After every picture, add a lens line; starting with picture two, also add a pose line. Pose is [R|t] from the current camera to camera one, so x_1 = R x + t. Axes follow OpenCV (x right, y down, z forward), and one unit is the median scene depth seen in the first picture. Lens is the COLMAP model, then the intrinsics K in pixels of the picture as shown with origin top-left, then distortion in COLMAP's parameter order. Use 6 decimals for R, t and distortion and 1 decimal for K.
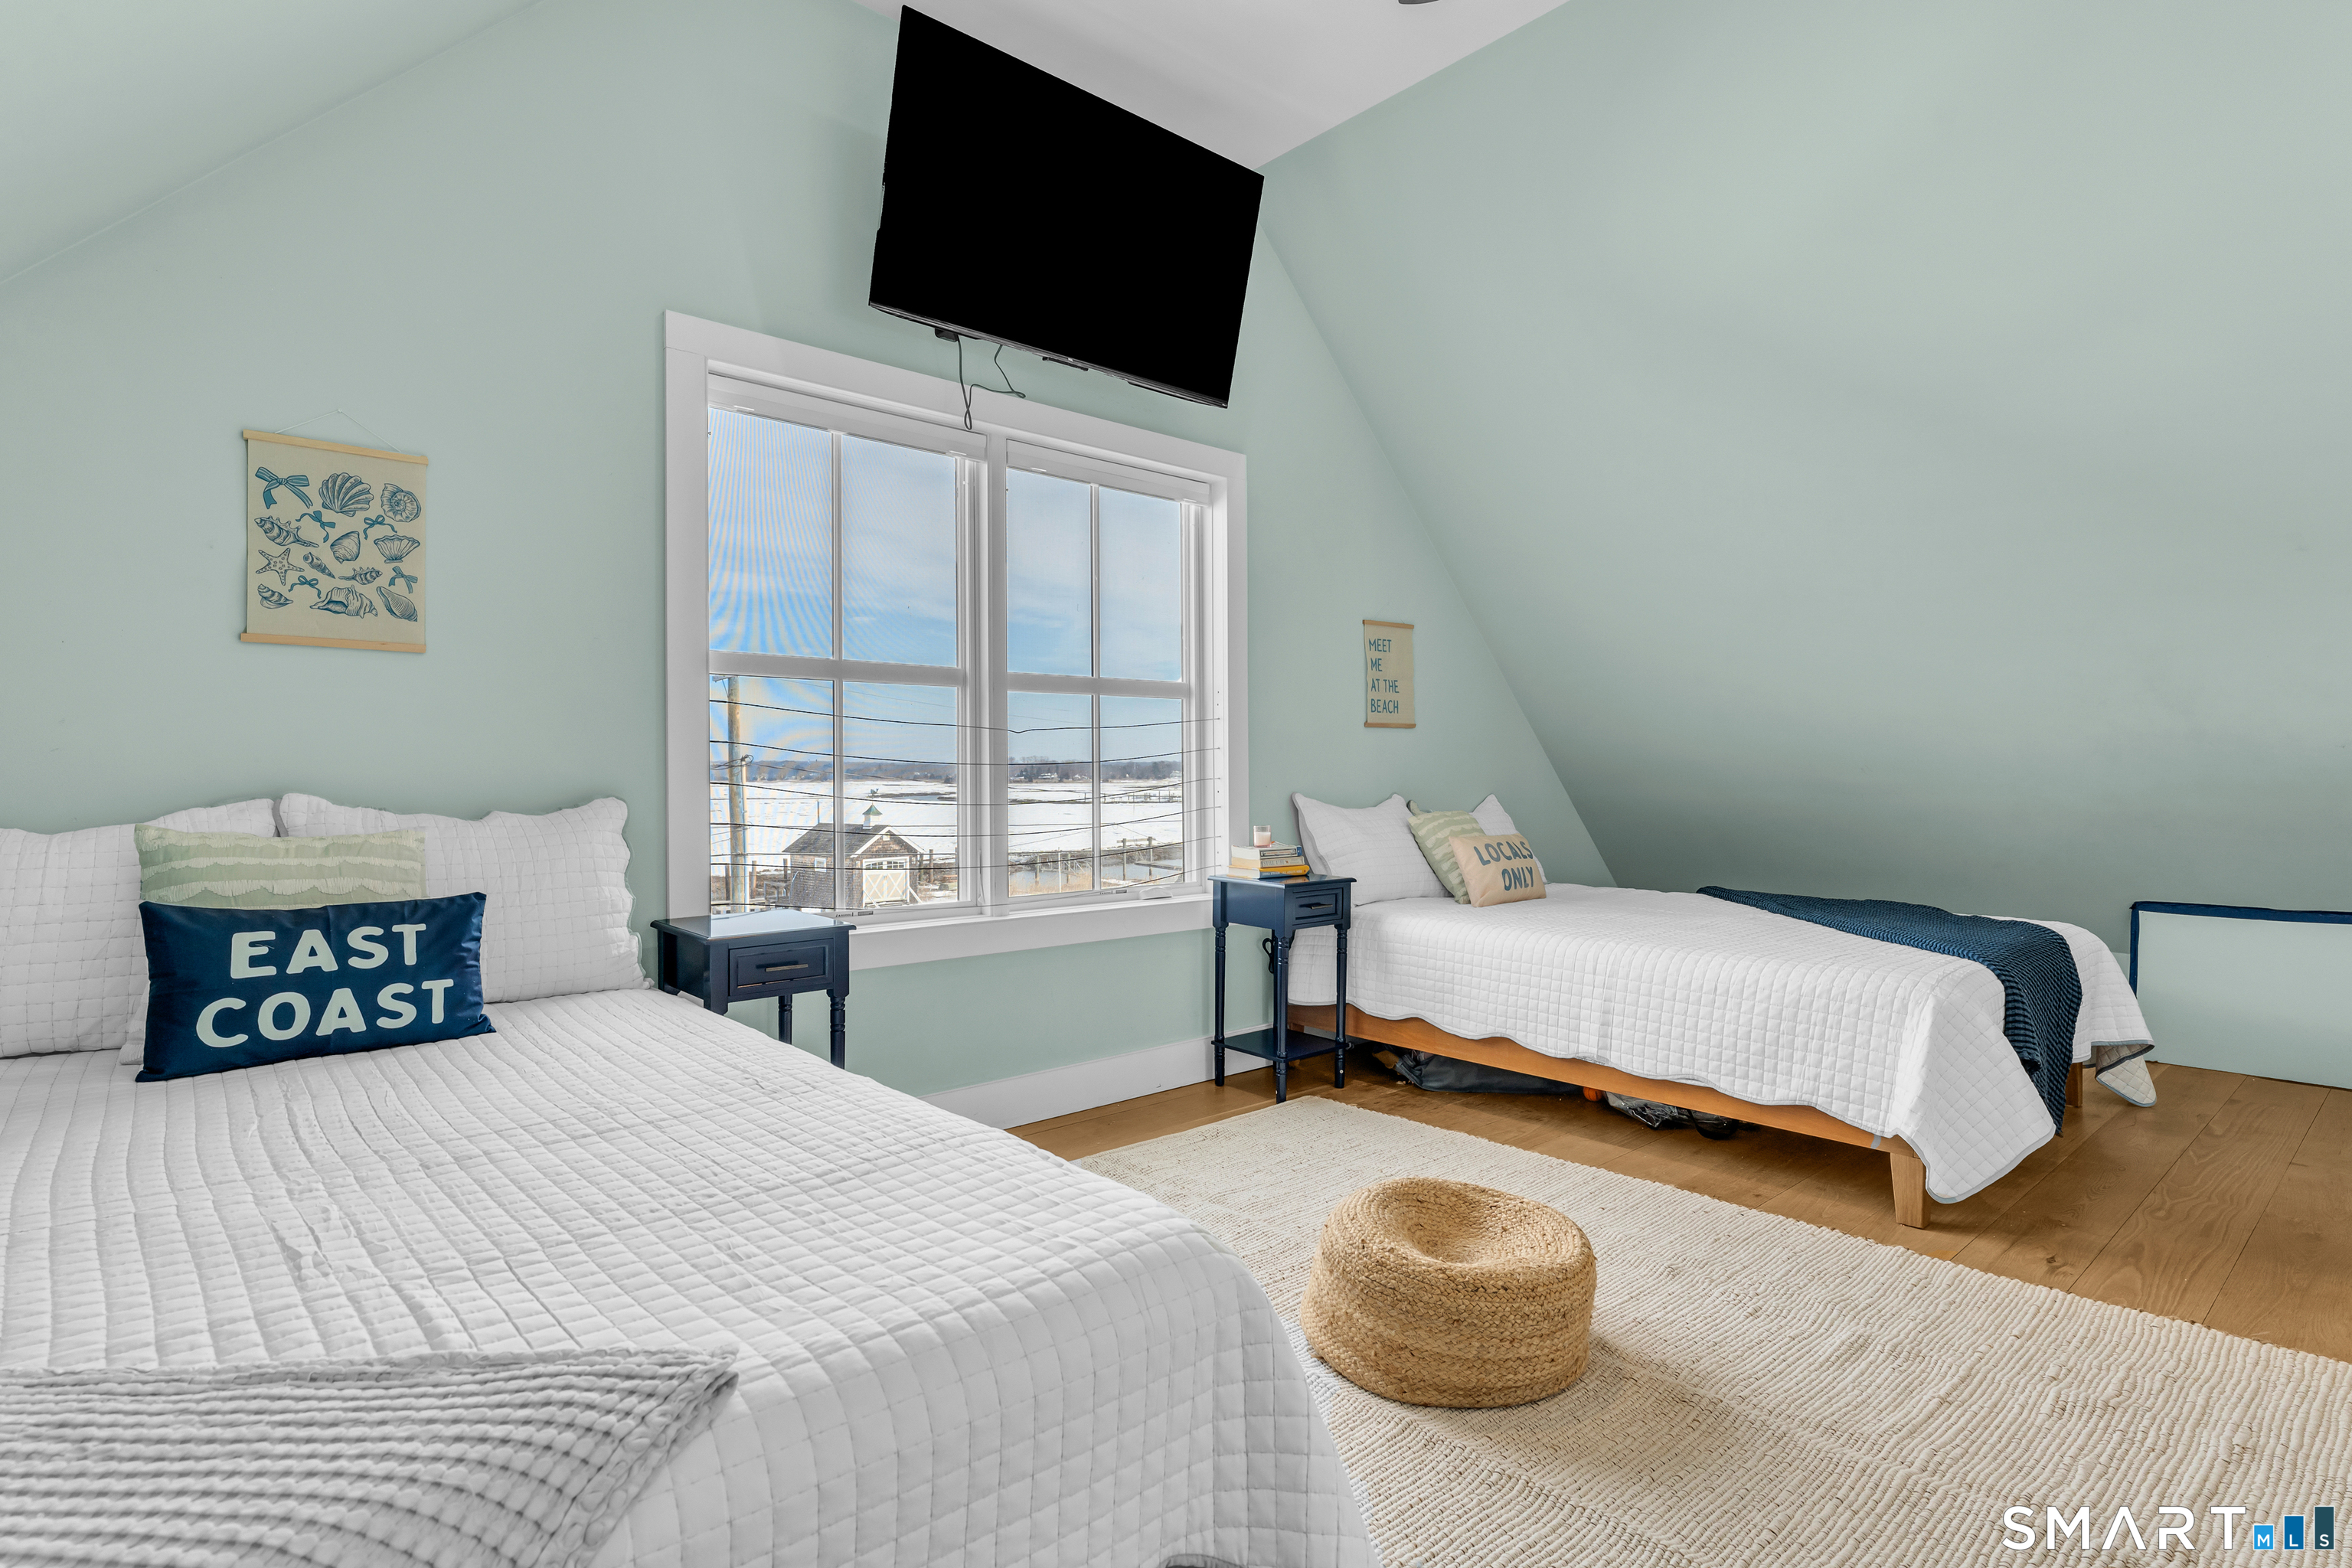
lens RADIAL K [[1173.9, 0, 1174.3], [0, 1173.9, 795.6], [0, 0, 1]] dist [0.001166, 0.000057]
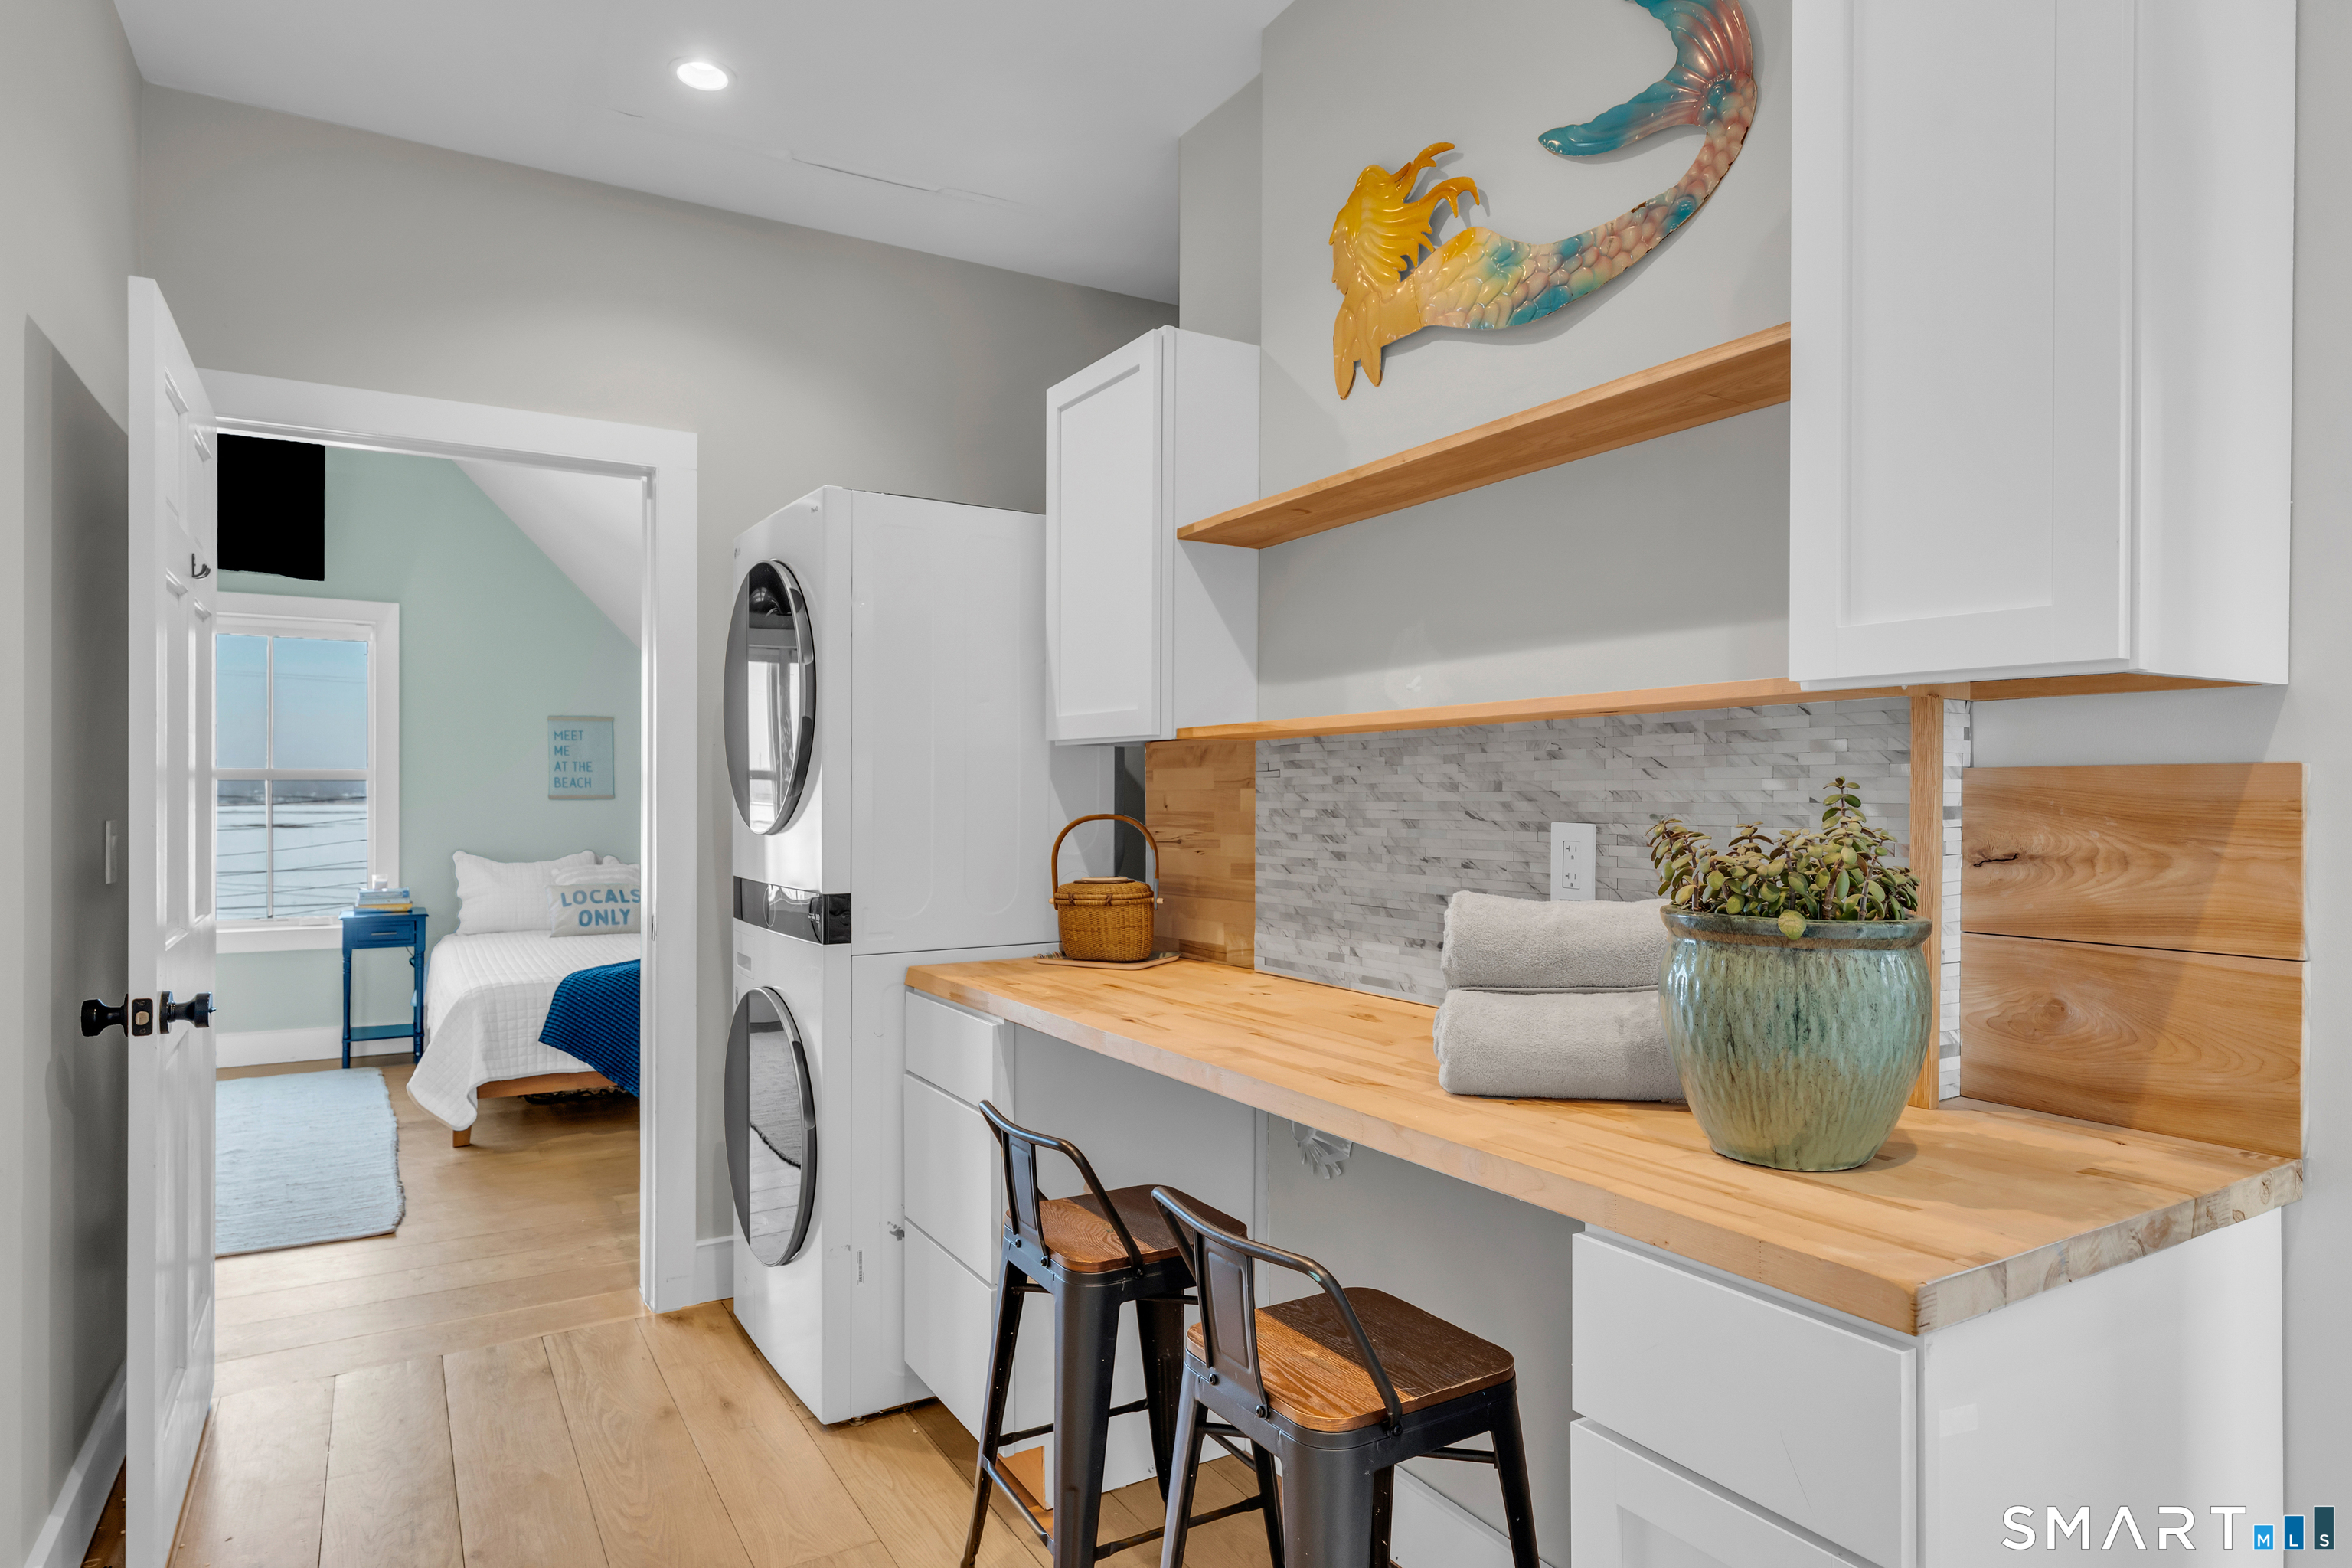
lens RADIAL K [[1341.2, 0, 1170.9], [0, 1341.2, 789.2], [0, 0, 1]] dist [-0.002156, -0.000407]
pose [[0.983260, 0.003724, -0.182172, 2.111282], [-0.008540, 0.999634, -0.025661, -0.070239], [0.182010, 0.026787, 0.982932, -0.631969]]
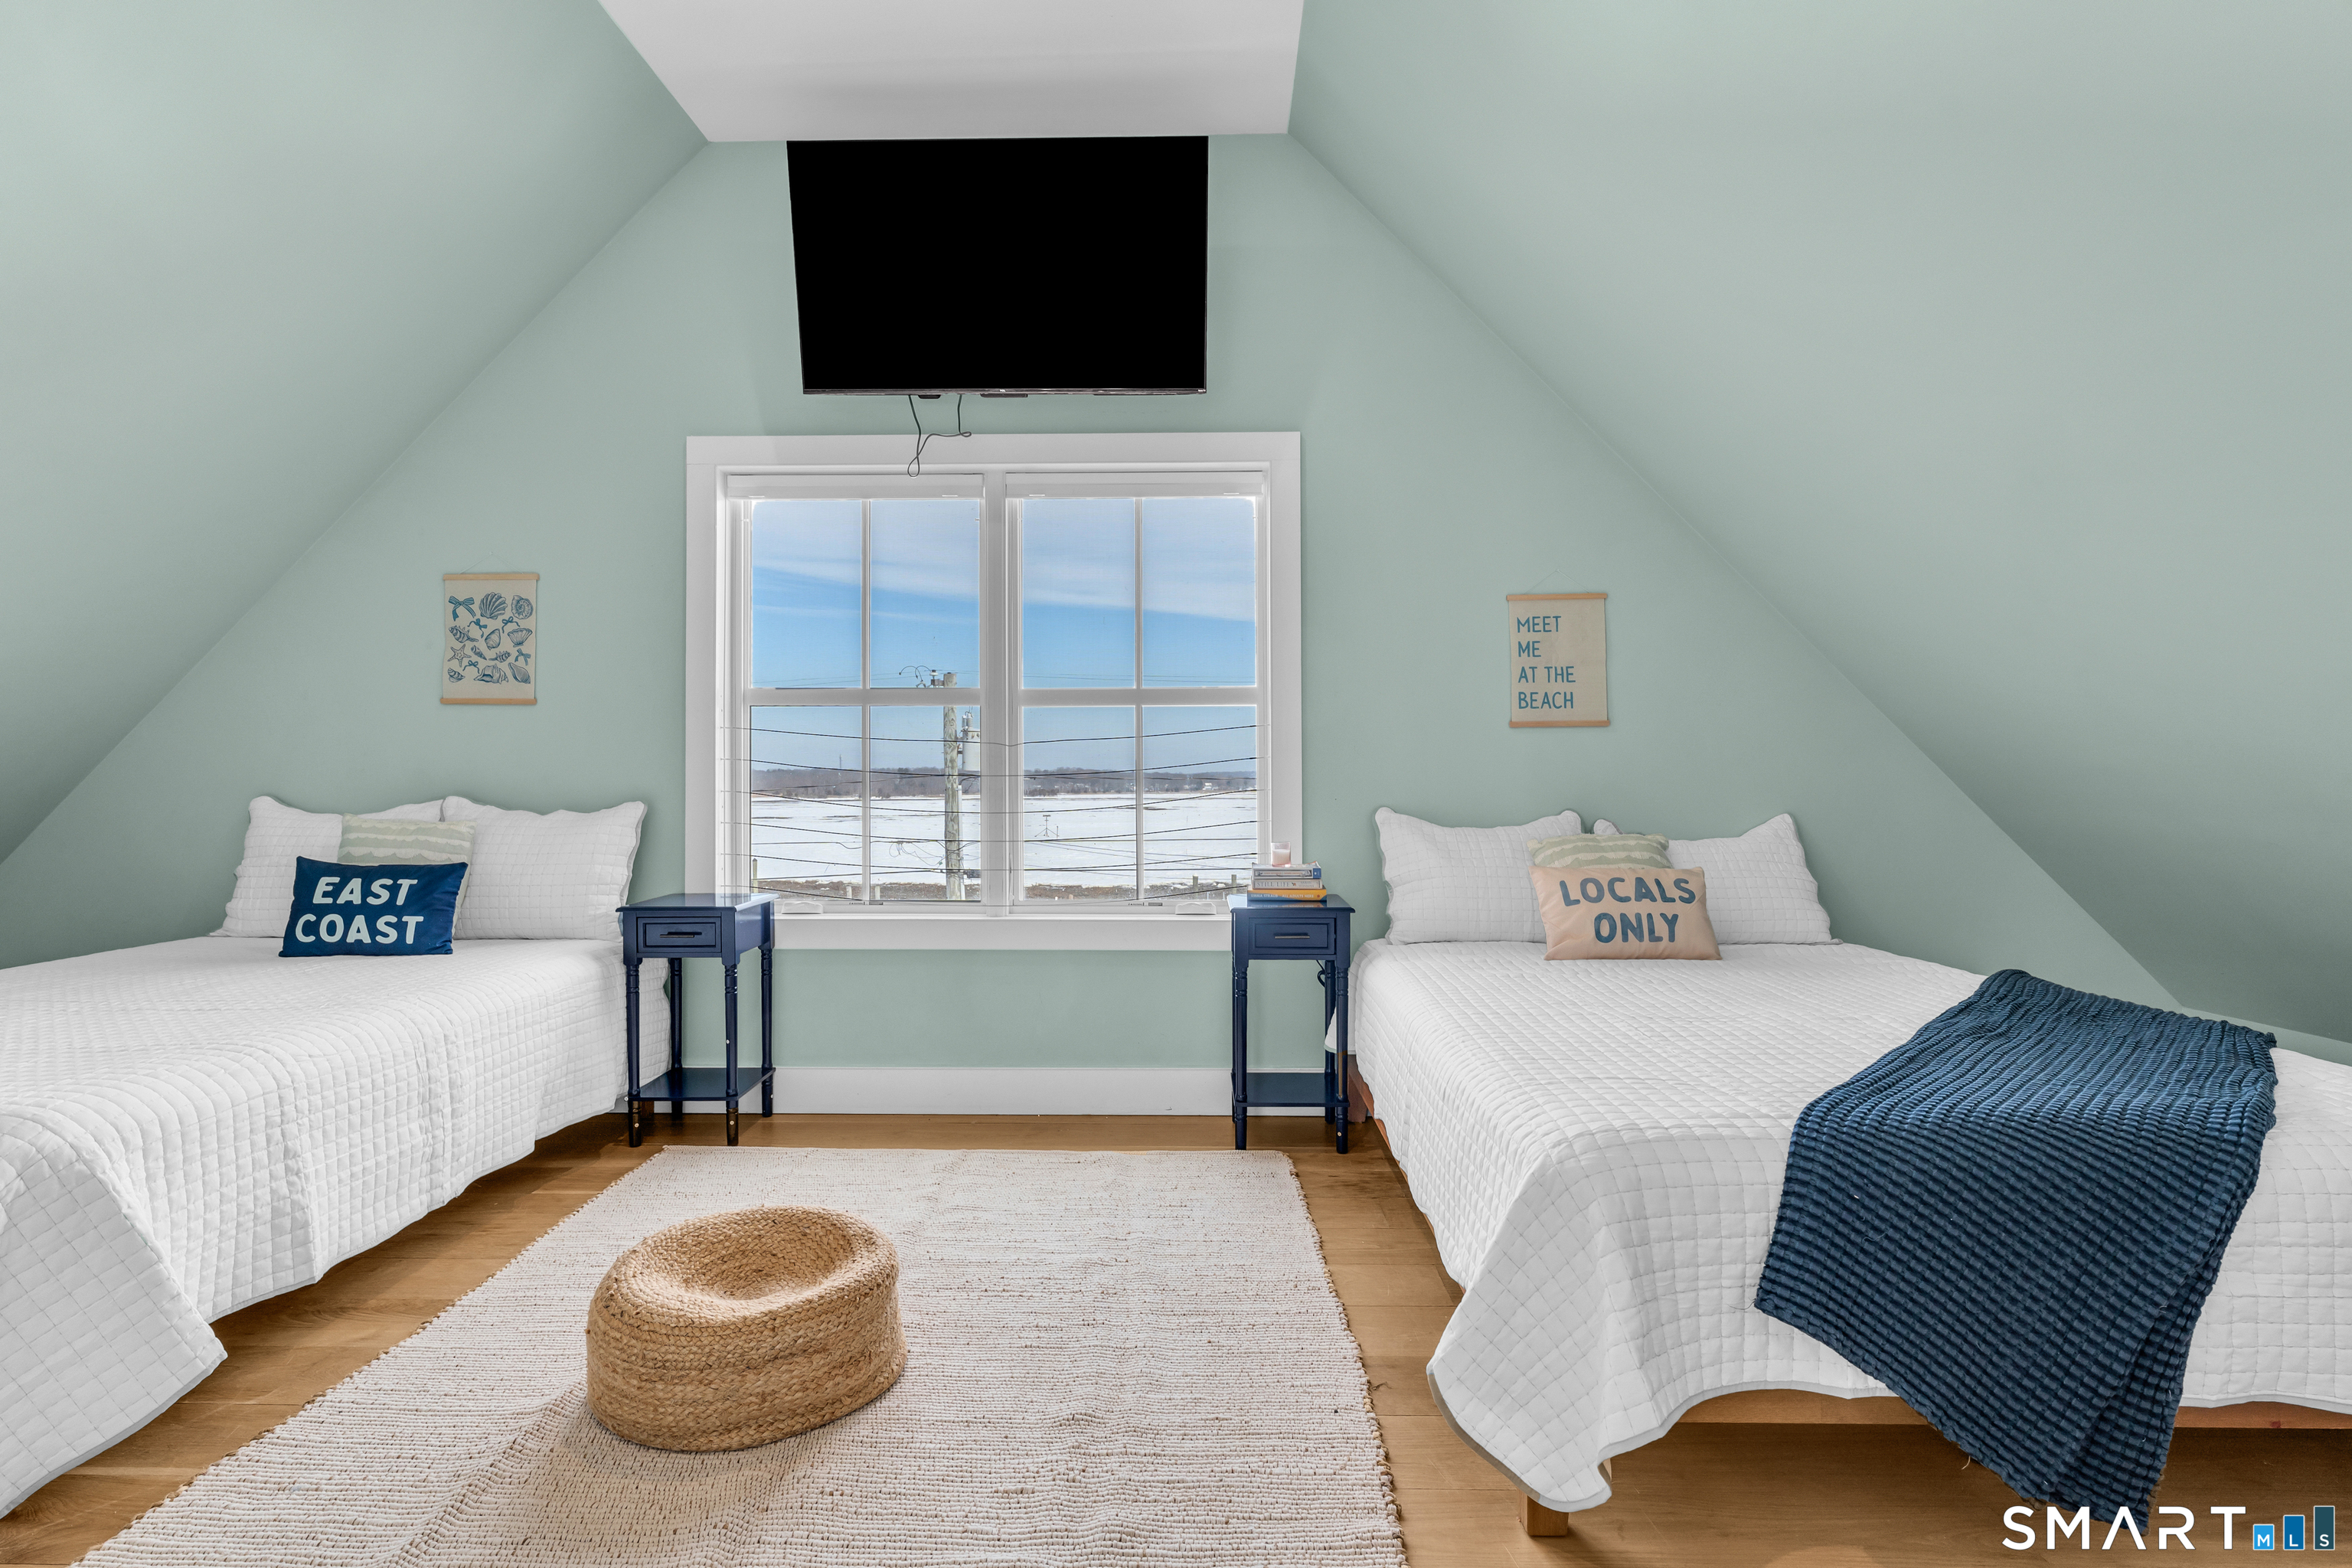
lens RADIAL K [[1173.9, 0, 1168.4], [0, 1173.9, 780.6], [0, 0, 1]] dist [0.001166, 0.000057]
pose [[0.733007, 0.000033, -0.680221, 1.029954], [-0.013395, 0.999807, -0.014385, -0.012665], [0.680089, 0.019656, 0.732866, 0.470092]]
